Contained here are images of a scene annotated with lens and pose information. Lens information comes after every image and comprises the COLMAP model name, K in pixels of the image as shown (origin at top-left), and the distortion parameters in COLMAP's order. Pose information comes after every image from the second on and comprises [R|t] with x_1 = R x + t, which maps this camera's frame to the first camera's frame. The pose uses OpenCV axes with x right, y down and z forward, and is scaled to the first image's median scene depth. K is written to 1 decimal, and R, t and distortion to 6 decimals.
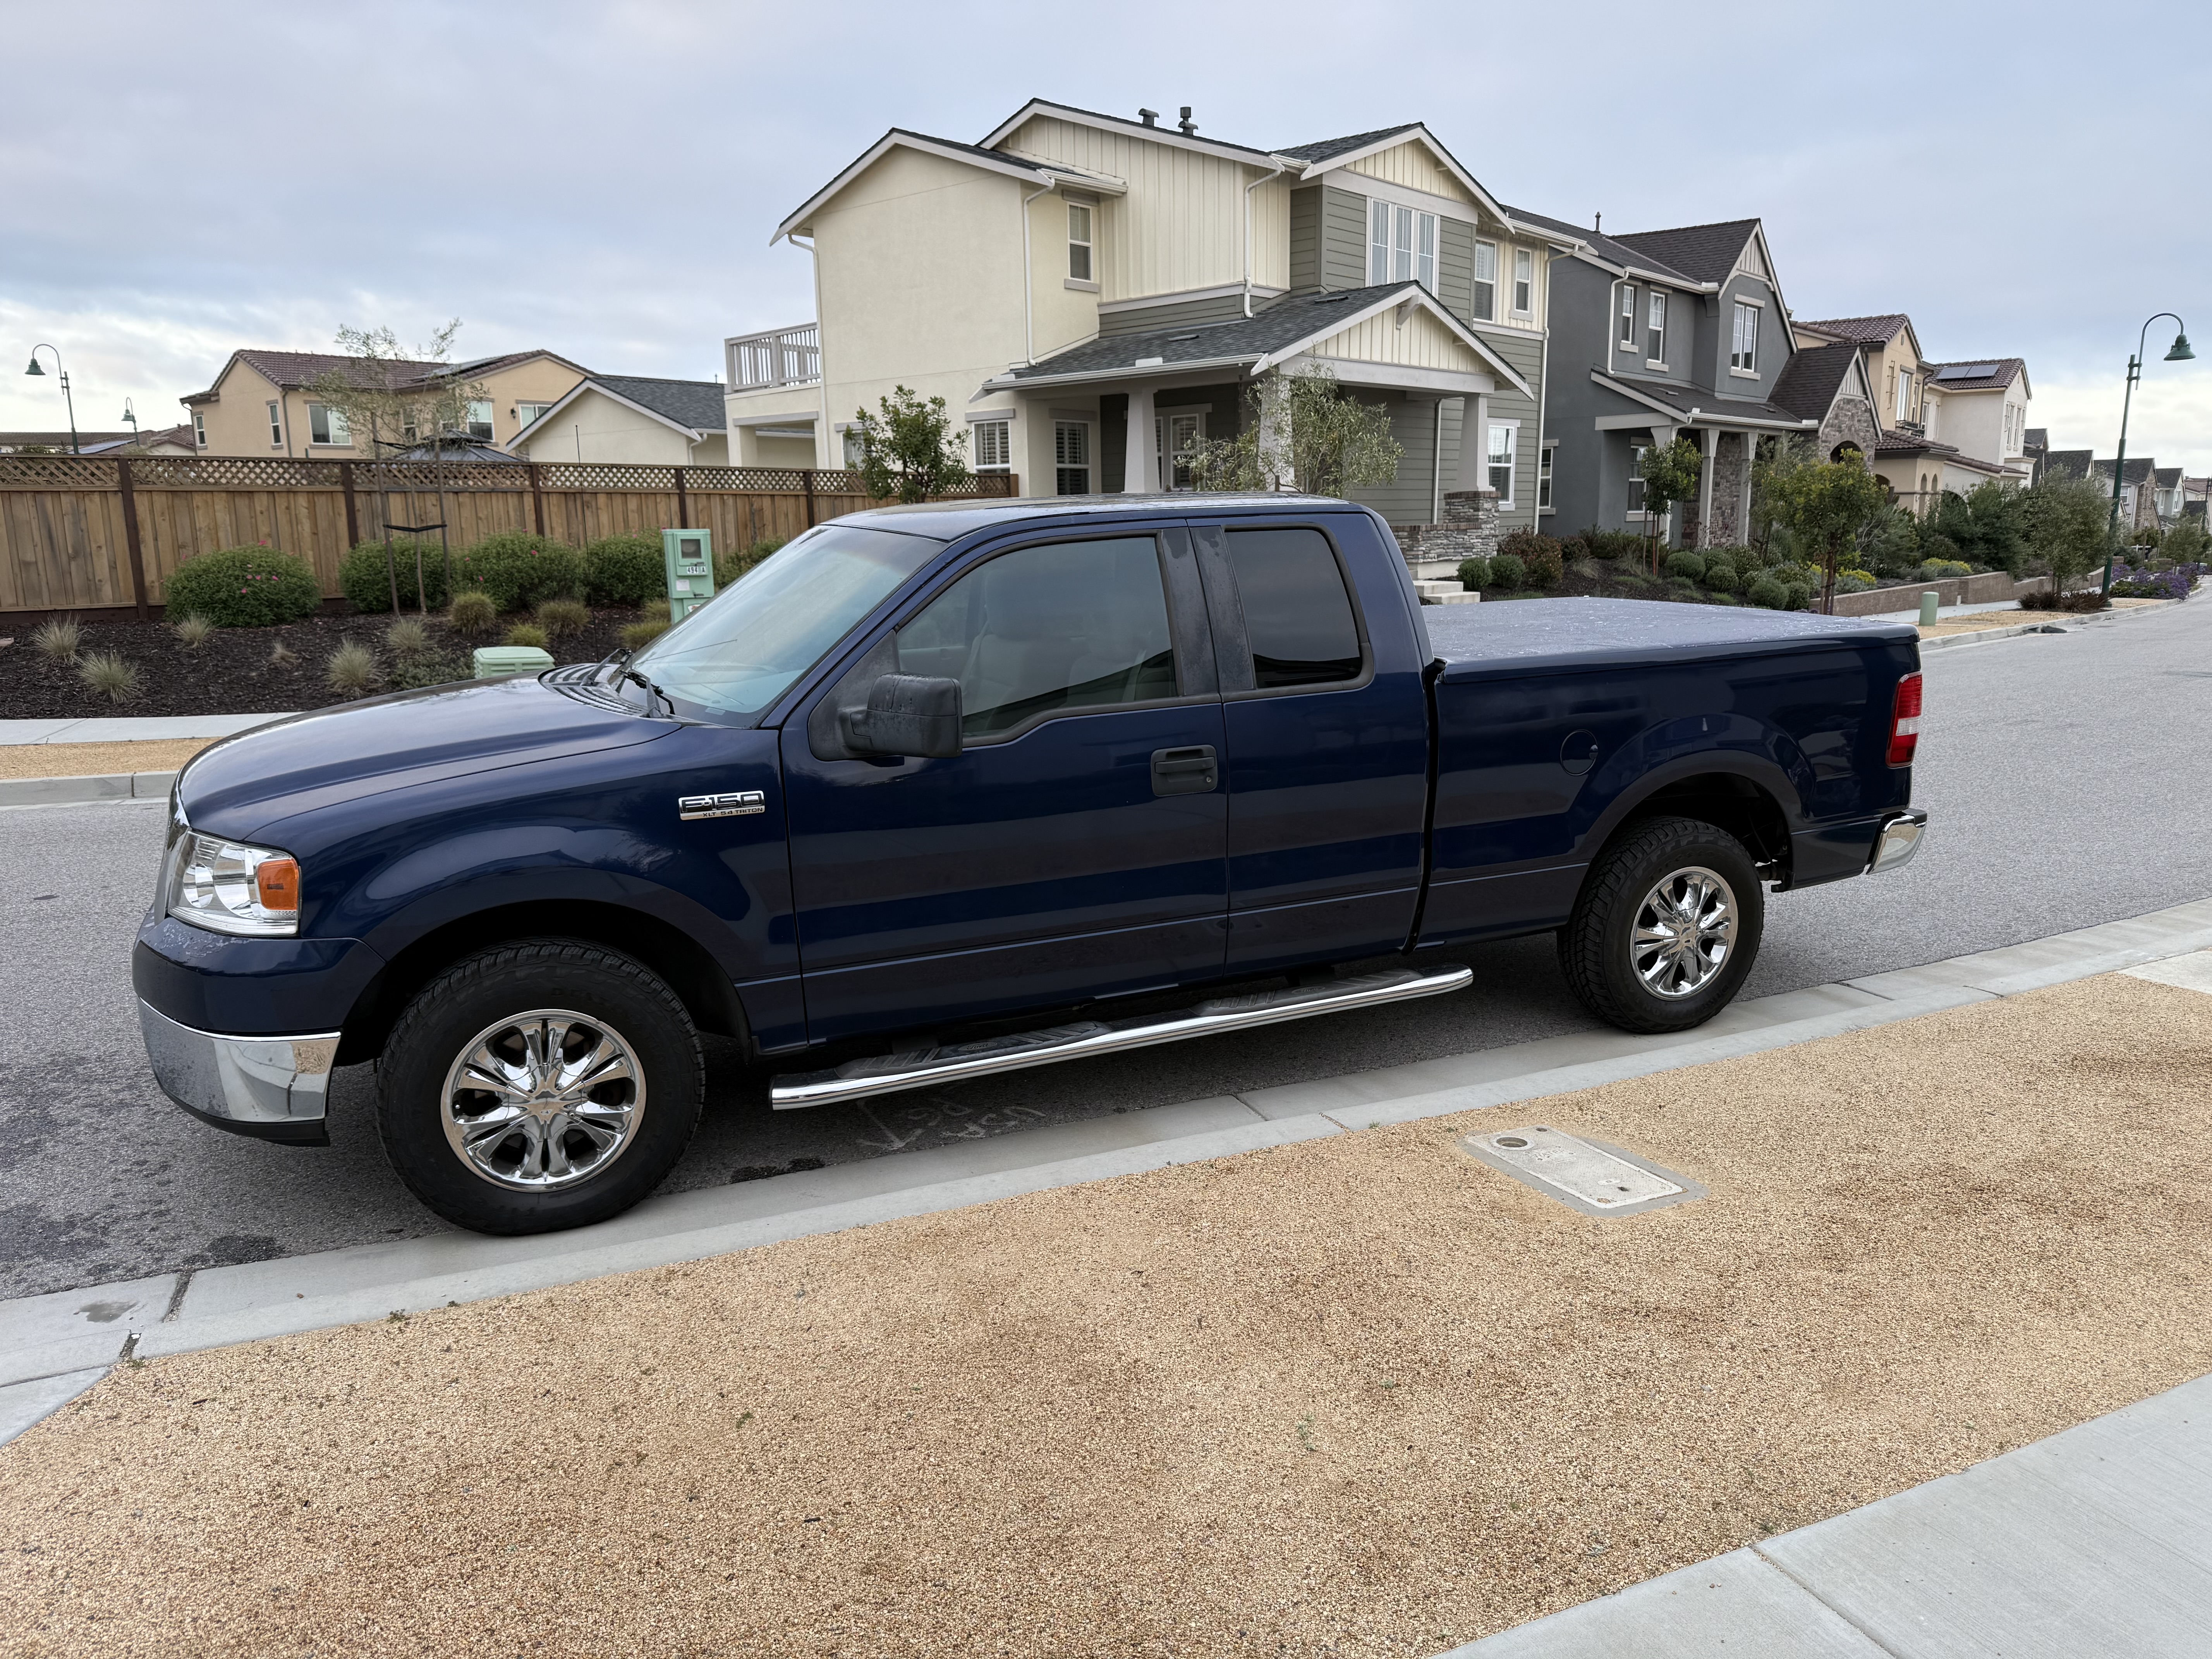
lens RADIAL K [[1553.7, 0, 1022.0], [0, 1553.7, 833.8], [0, 0, 1]] dist [0.057139, -0.074368]
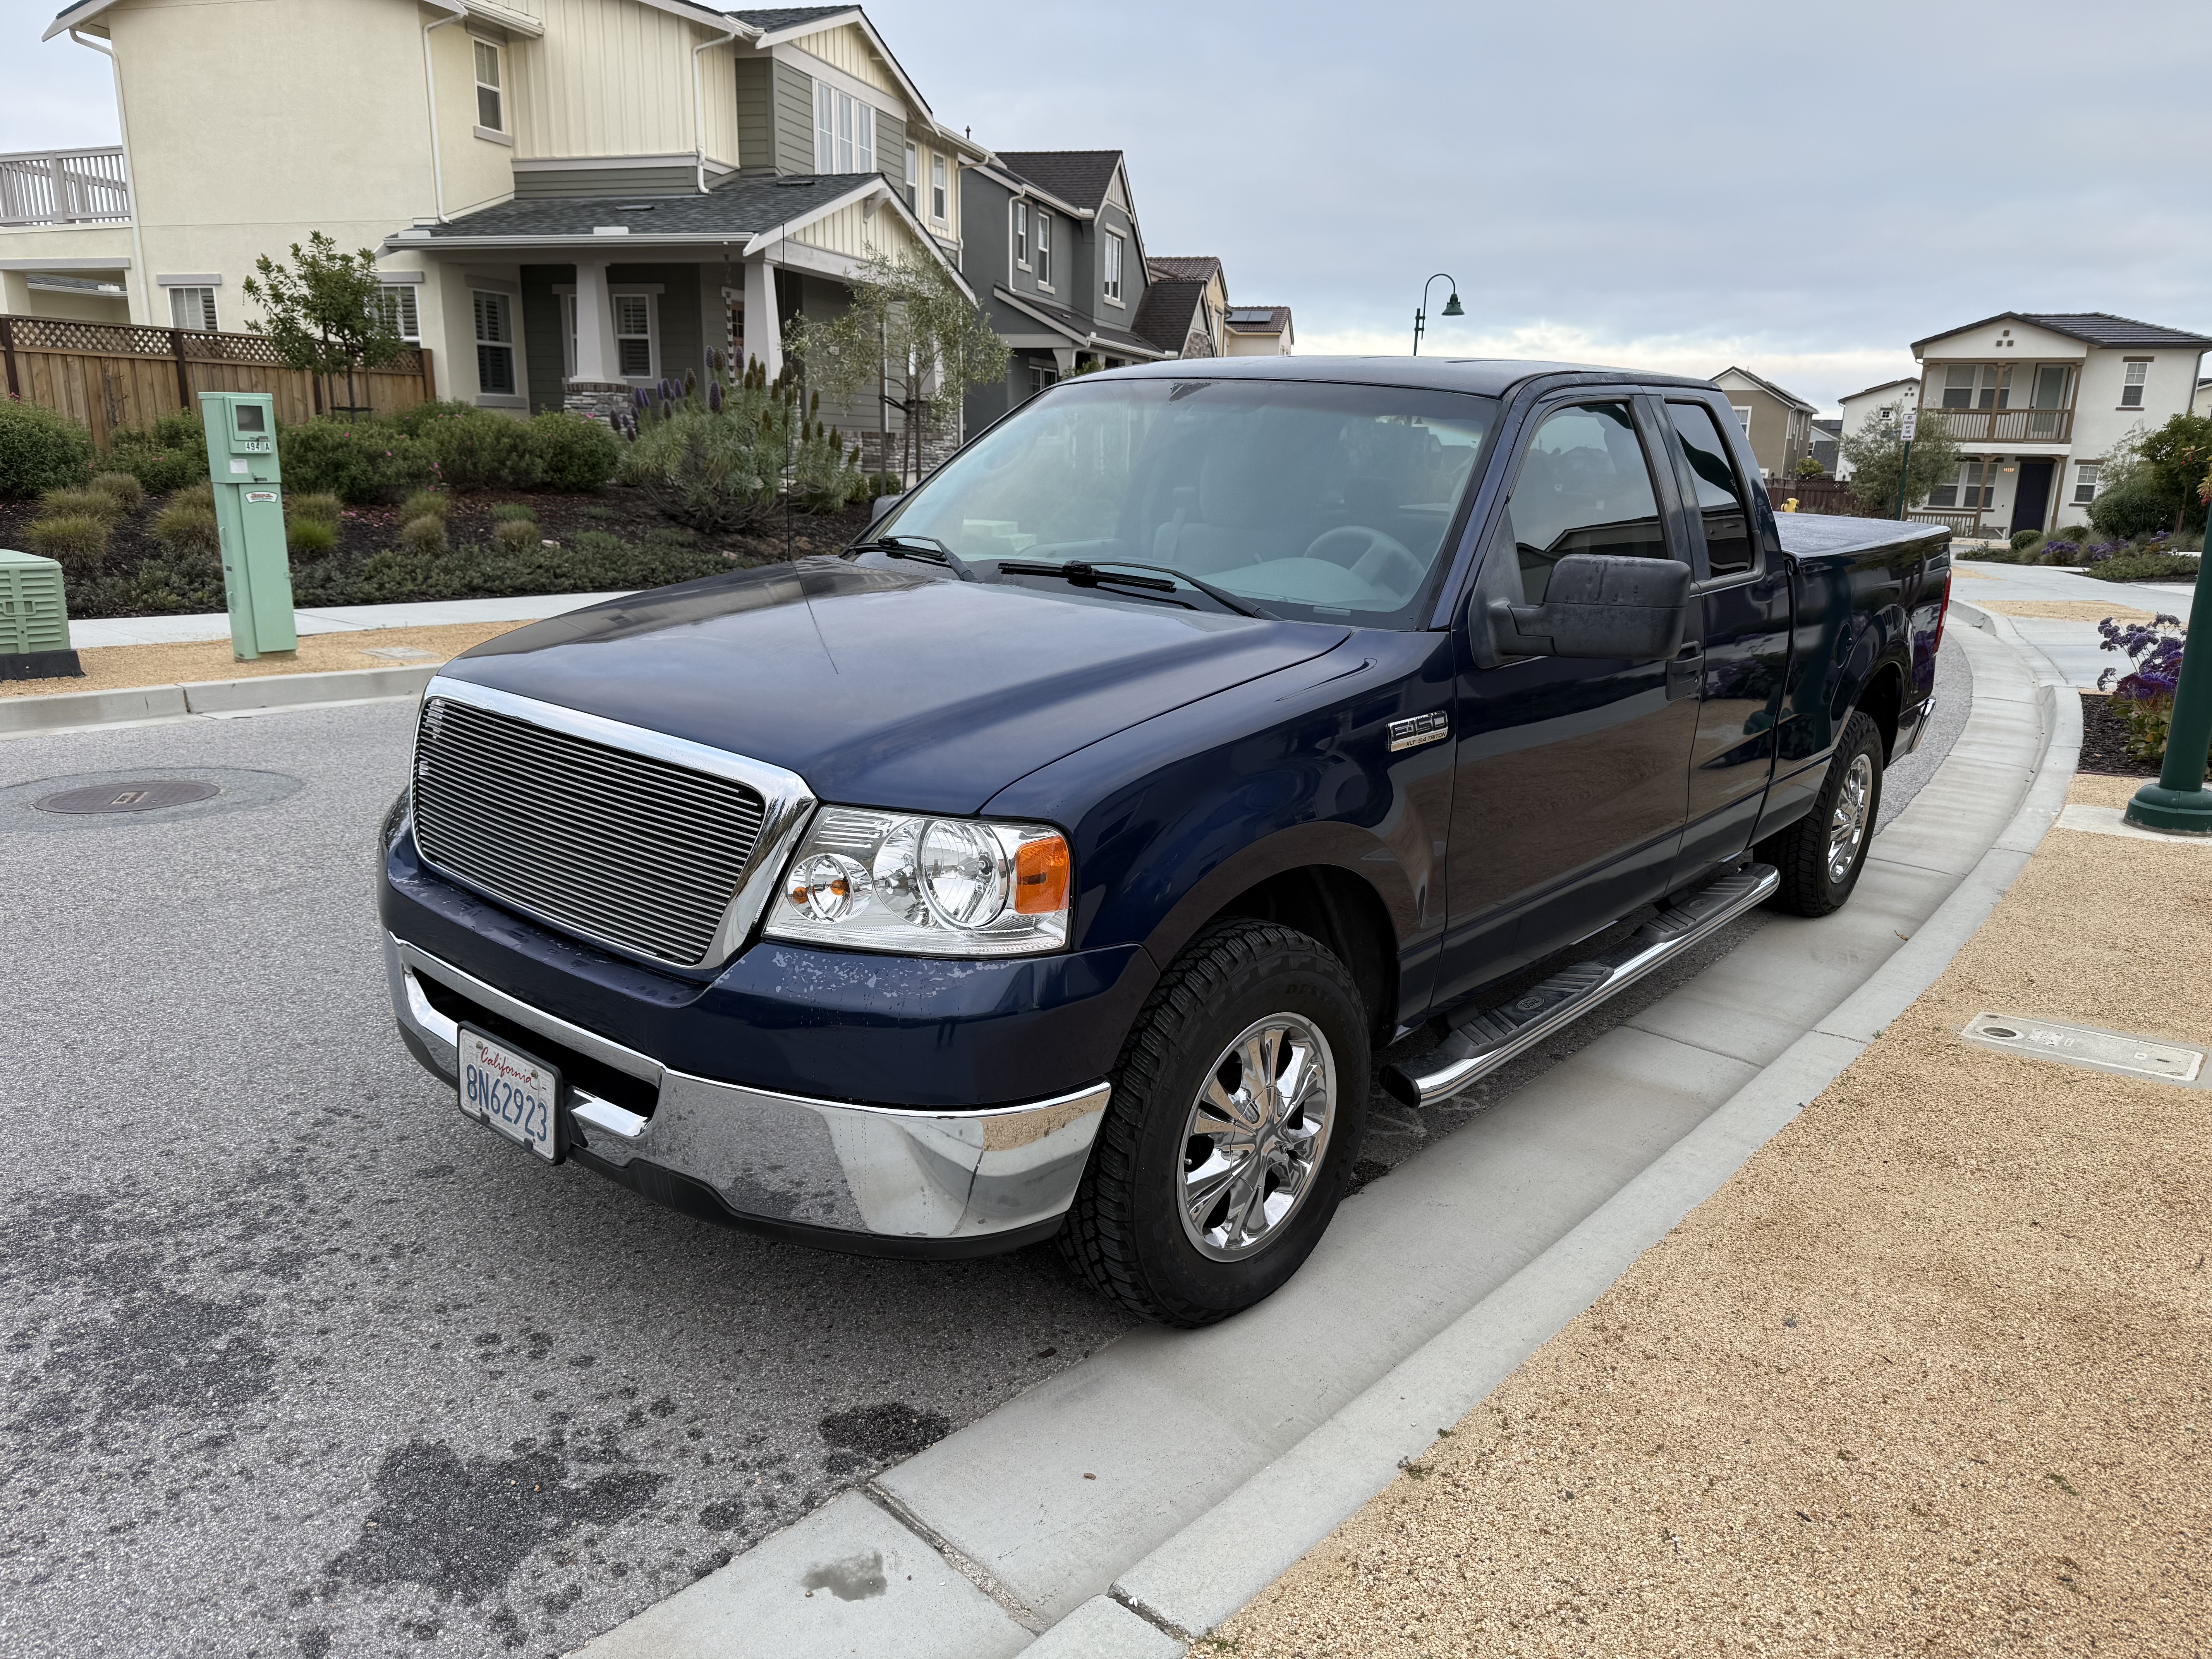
lens RADIAL K [[1601.3, 0, 1046.6], [0, 1601.3, 826.6], [0, 0, 1]] dist [0.051454, -0.092308]
pose [[0.894110, -0.069077, 0.442488, -0.117339], [0.049982, 0.997252, 0.054686, -0.003744], [-0.445049, -0.026779, 0.895106, 0.060396]]
